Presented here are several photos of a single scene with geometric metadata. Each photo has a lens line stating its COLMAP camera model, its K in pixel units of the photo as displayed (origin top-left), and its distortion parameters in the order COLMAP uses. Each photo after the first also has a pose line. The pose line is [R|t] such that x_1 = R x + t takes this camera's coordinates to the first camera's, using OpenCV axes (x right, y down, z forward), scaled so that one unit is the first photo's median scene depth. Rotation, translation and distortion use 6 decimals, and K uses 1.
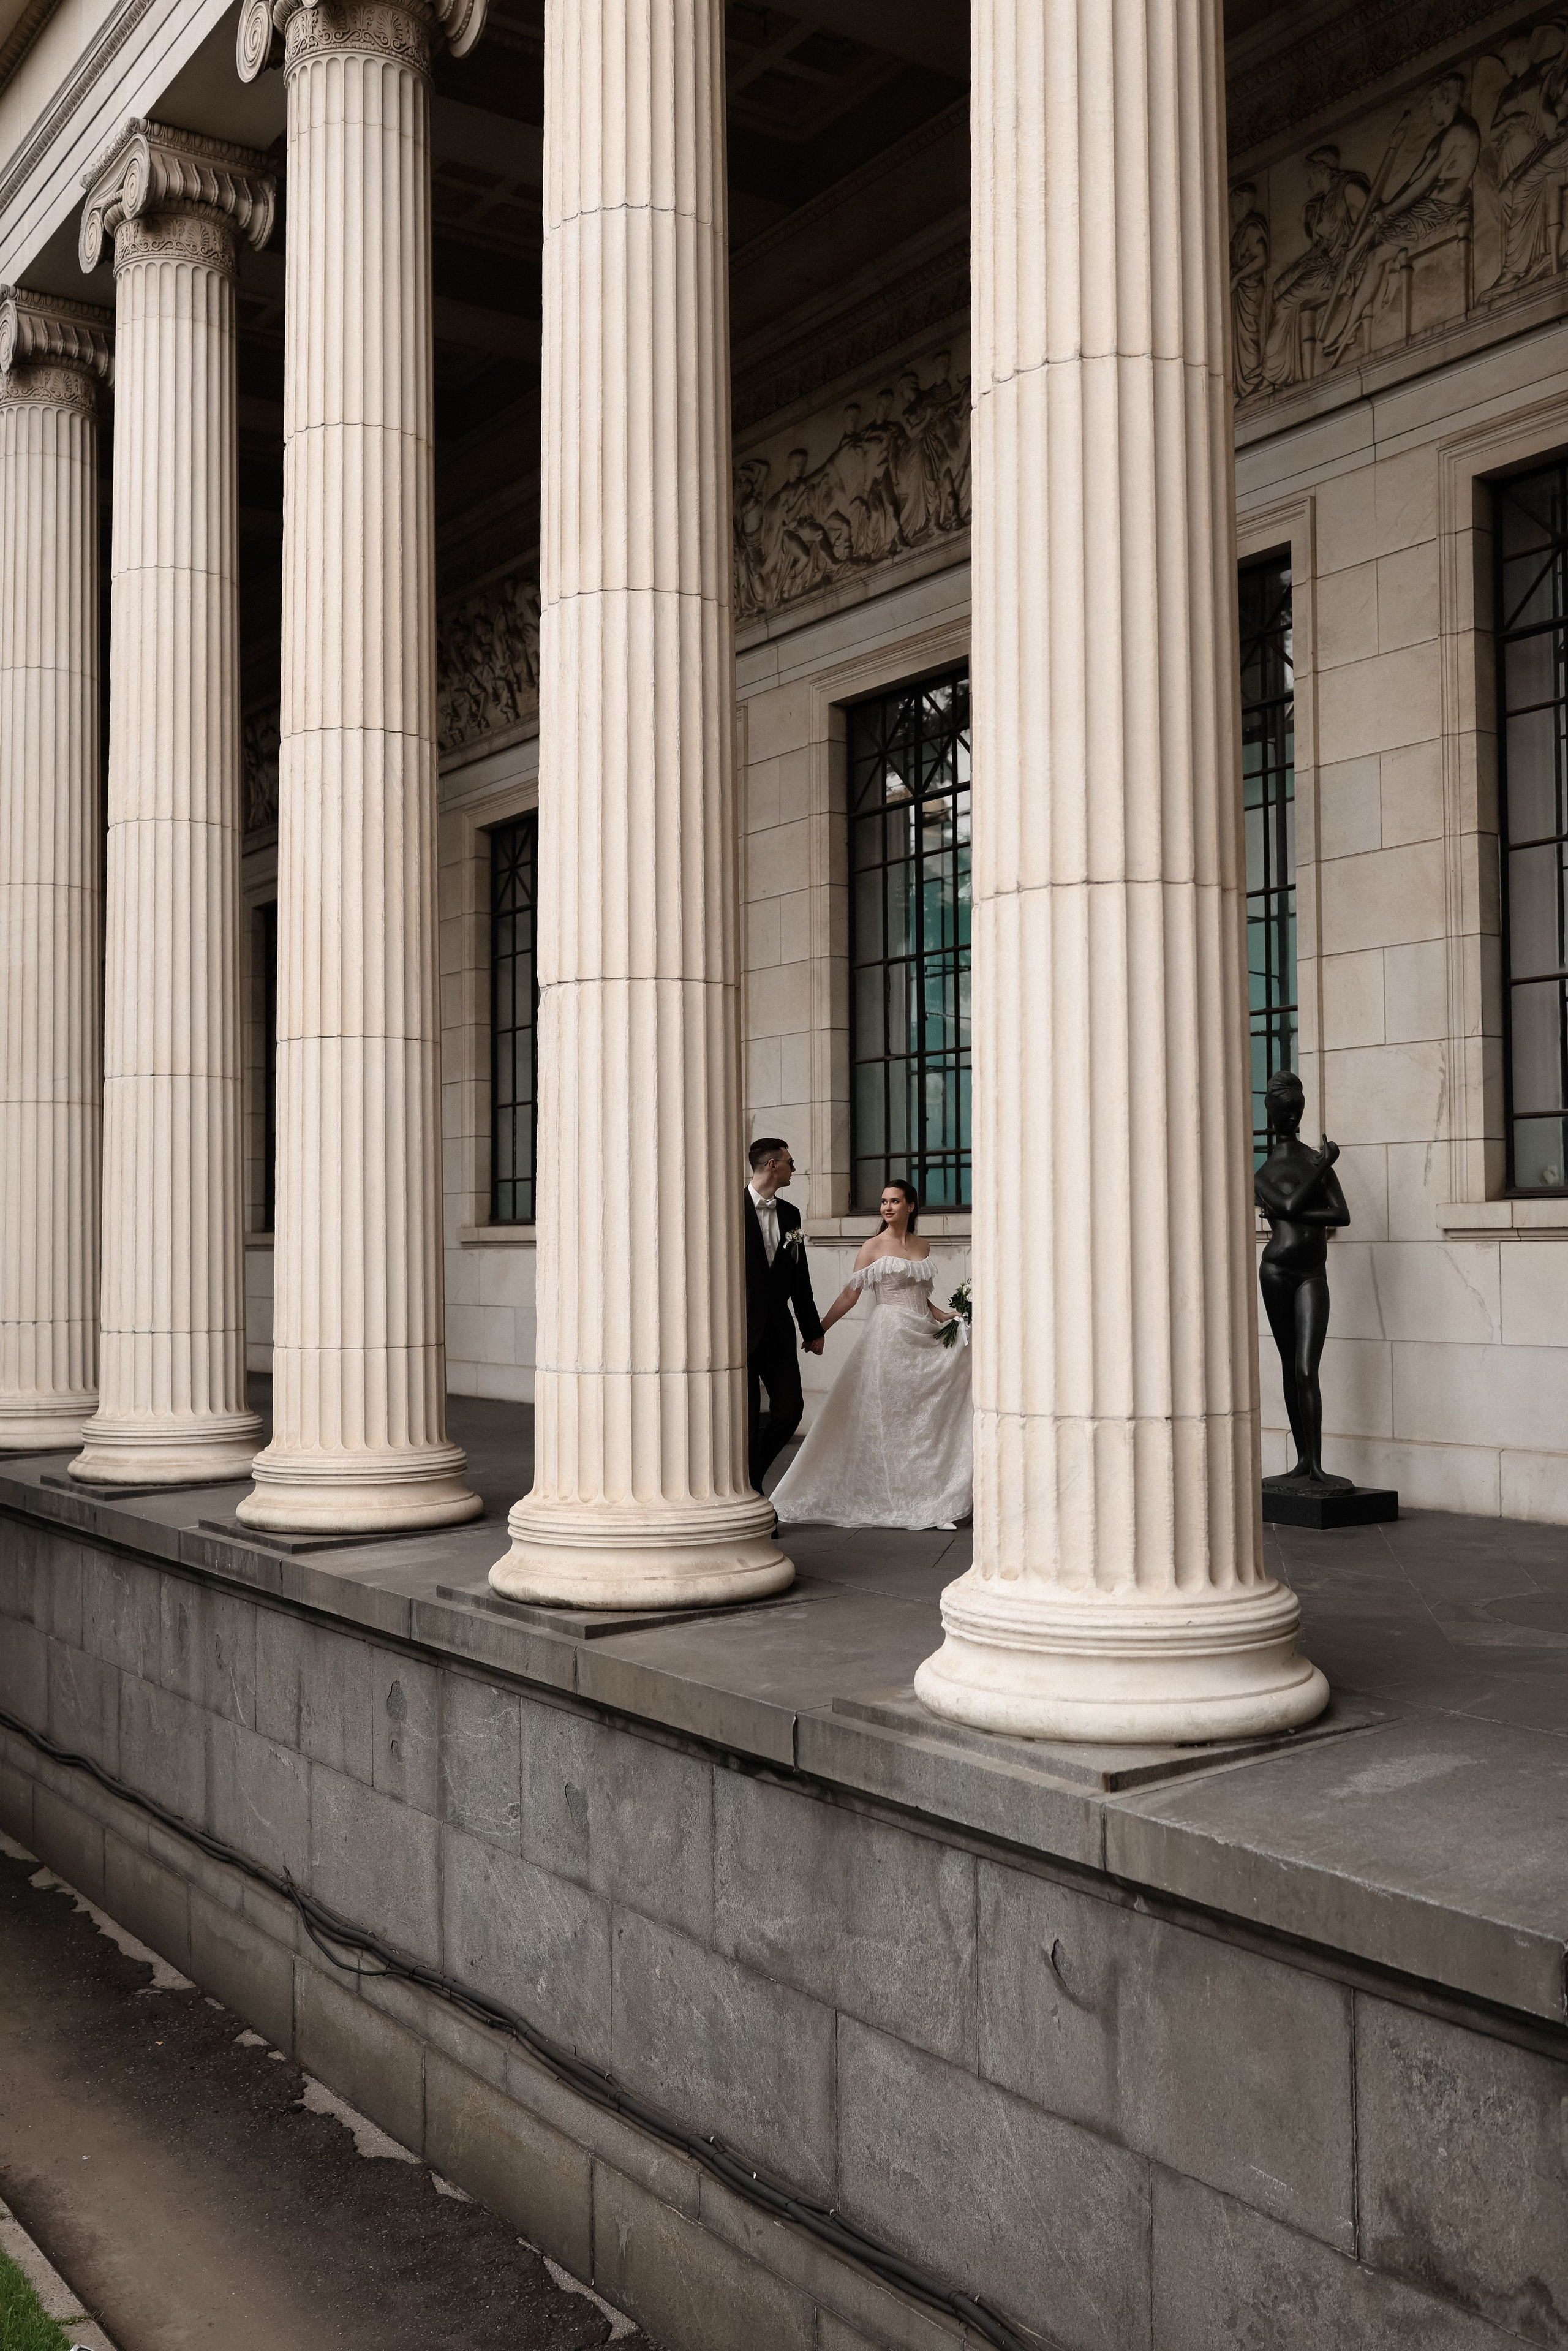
lens RADIAL K [[2202.2, 0, 785.7], [0, 2202.2, 1158.6], [0, 0, 1]] dist [-0.001764, 0.000000]
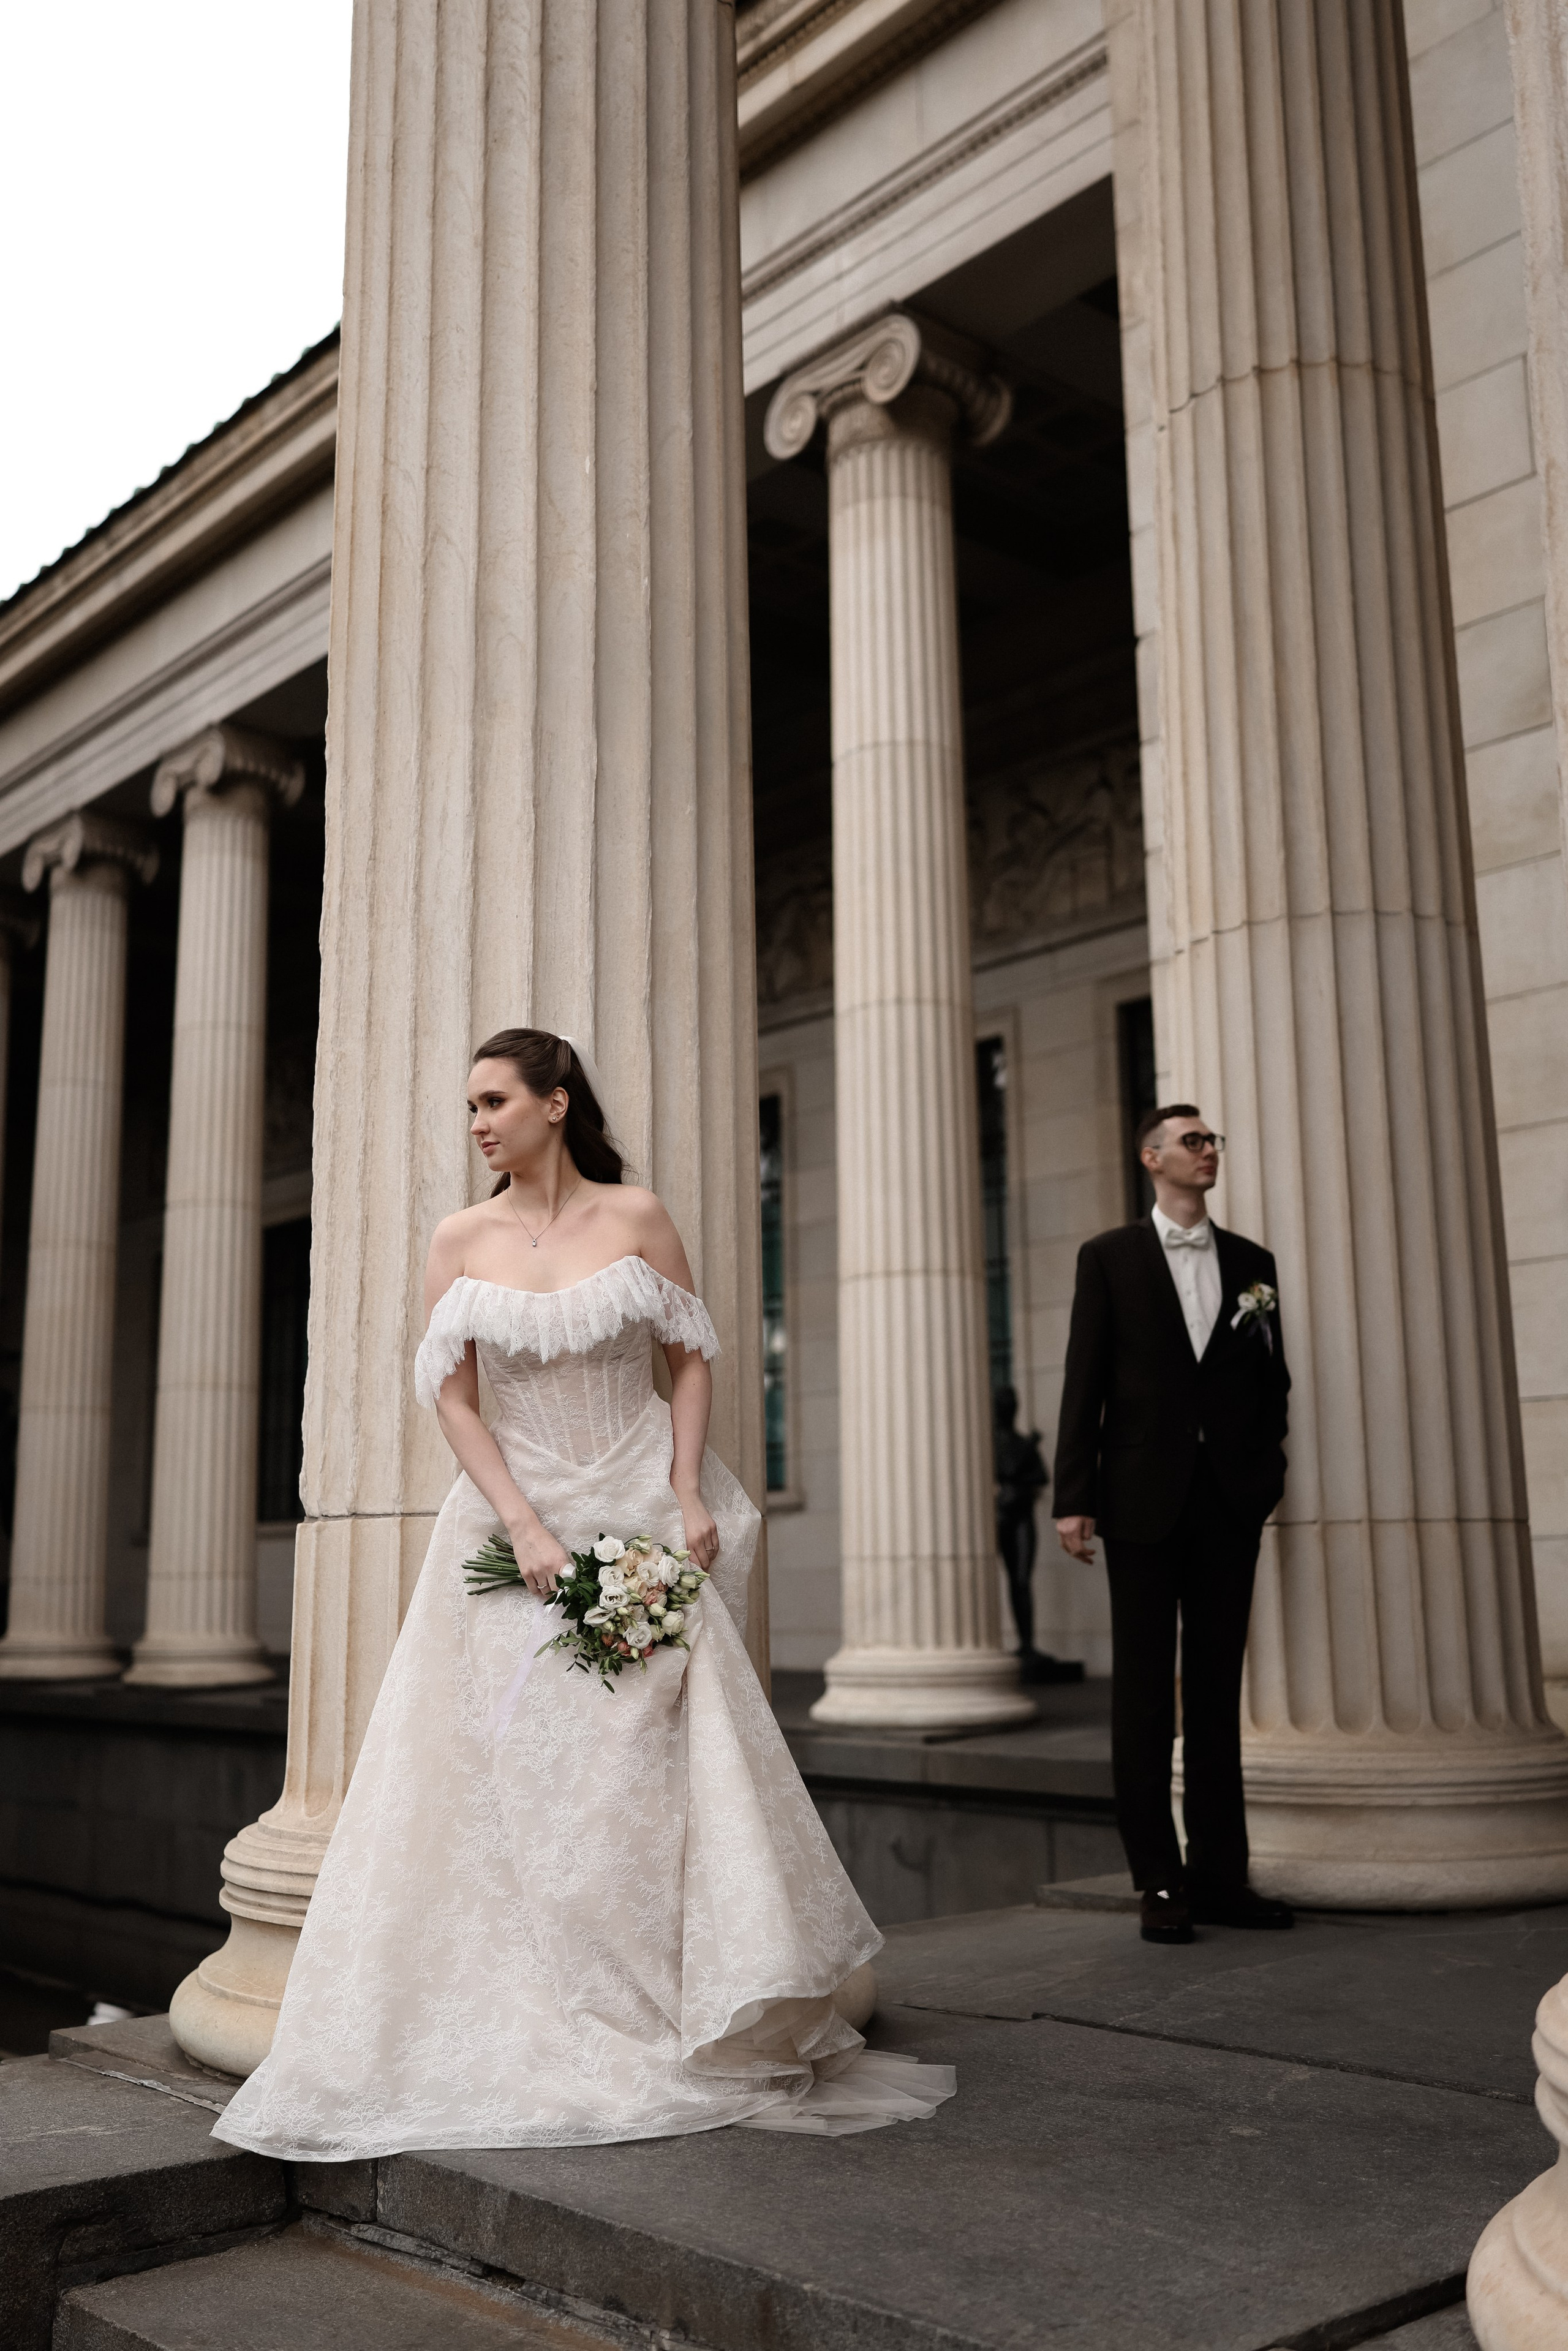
lens RADIAL K [[2202.2, 0, 764.4], [0, 2202.2, 1168.8], [0, 0, 1]] dist [-0.001764, 0.000000]
pose [[0.993166, 0.014005, 0.115868, -0.119341], [0.003202, 0.989131, -0.147001, 0.038029], [-0.116668, 0.146367, 0.982326, -0.504693]]
